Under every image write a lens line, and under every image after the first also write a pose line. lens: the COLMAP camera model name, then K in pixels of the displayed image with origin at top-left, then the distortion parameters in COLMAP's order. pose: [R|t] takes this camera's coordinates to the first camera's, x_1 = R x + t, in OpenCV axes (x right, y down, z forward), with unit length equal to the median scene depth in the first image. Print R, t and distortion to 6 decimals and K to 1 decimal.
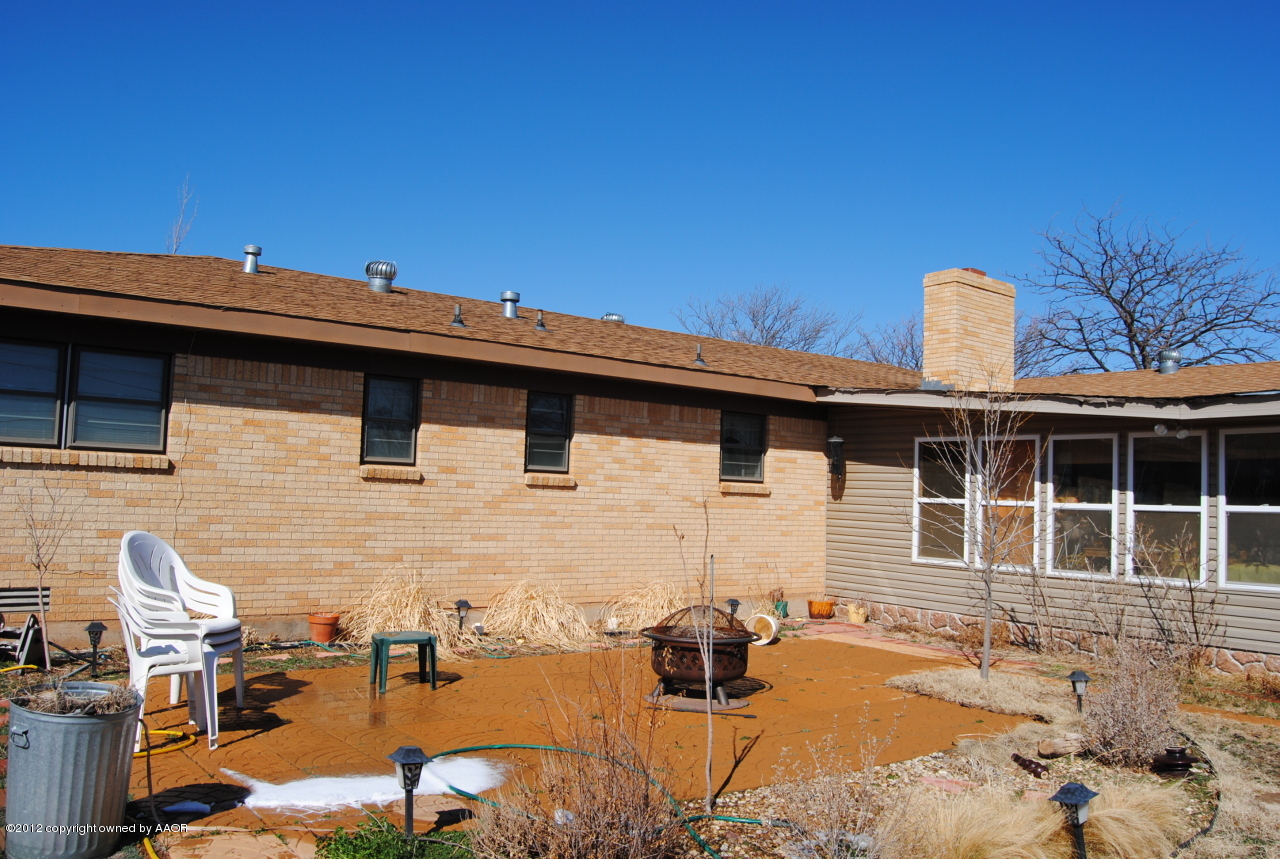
lens RADIAL K [[1032.0, 0, 643.1], [0, 1032.0, 429.9], [0, 0, 1]] dist [-0.084859, 0.022050]
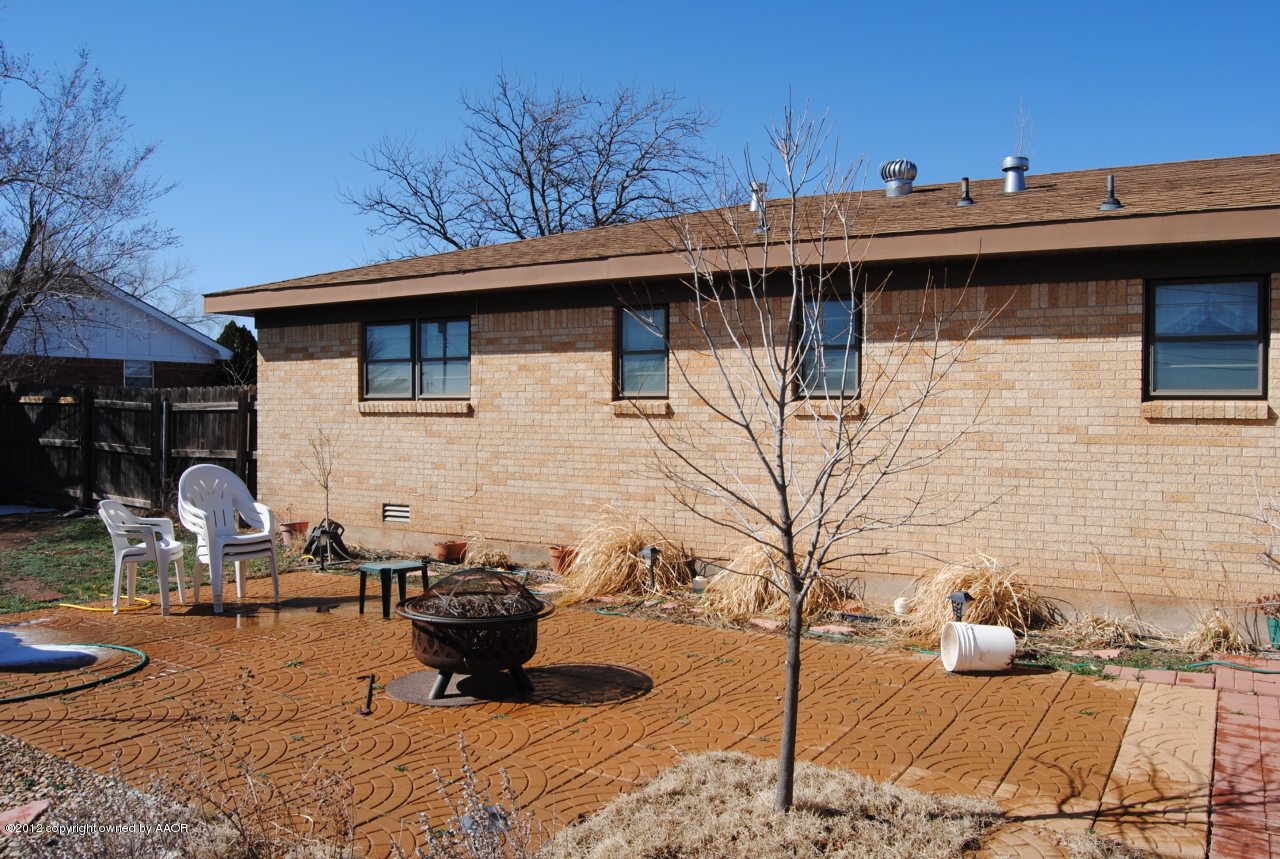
lens RADIAL K [[1032.0, 0, 637.7], [0, 1032.0, 433.6], [0, 0, 1]] dist [-0.084859, 0.022050]
pose [[0.356864, -0.011427, -0.934087, 0.618630], [0.067569, 0.997622, 0.013610, 0.050515], [0.931710, -0.067973, 0.356787, 0.630885]]
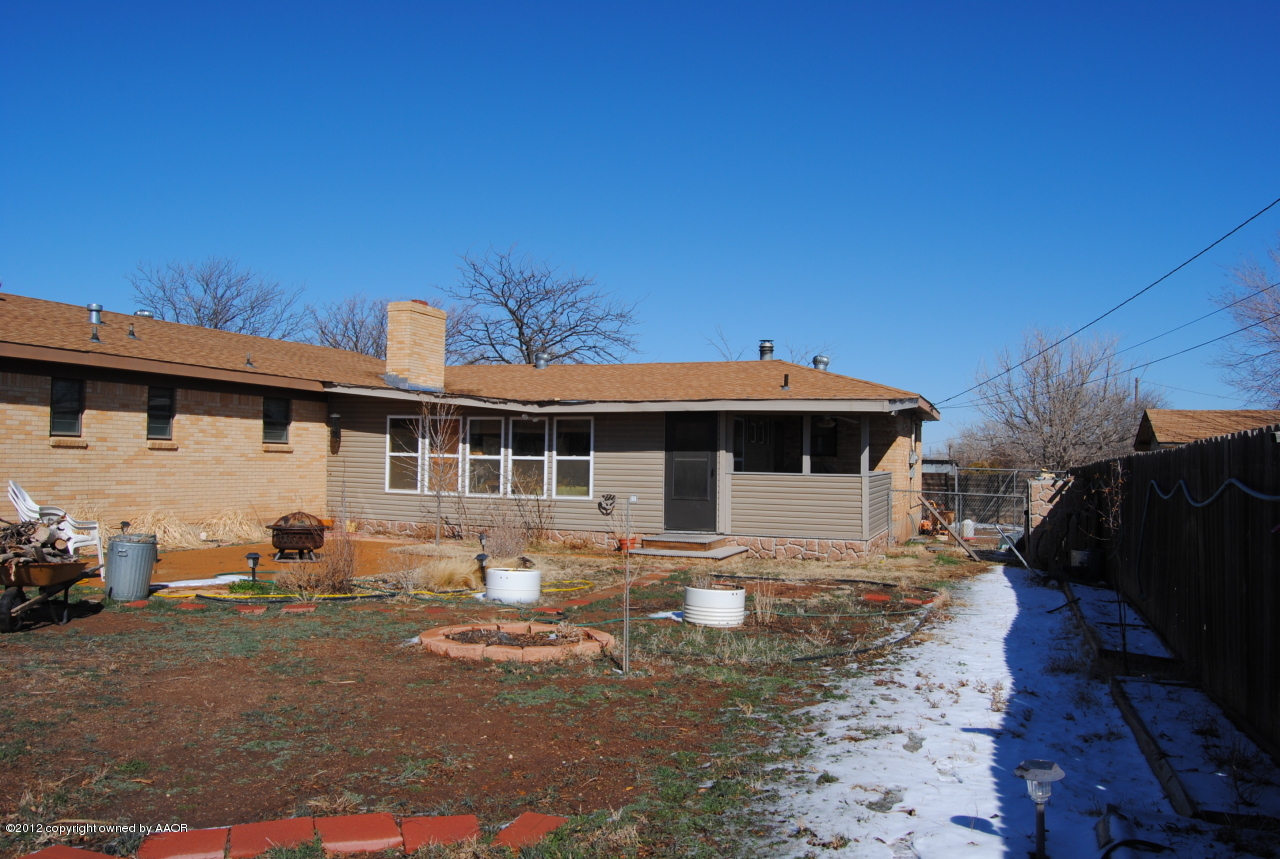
lens RADIAL K [[1032.0, 0, 641.5], [0, 1032.0, 438.7], [0, 0, 1]] dist [-0.084859, 0.022050]
pose [[0.848988, -0.006598, 0.528371, -0.300512], [-0.024421, 0.998364, 0.051707, -0.059632], [-0.527847, -0.056802, 0.847438, -0.700017]]
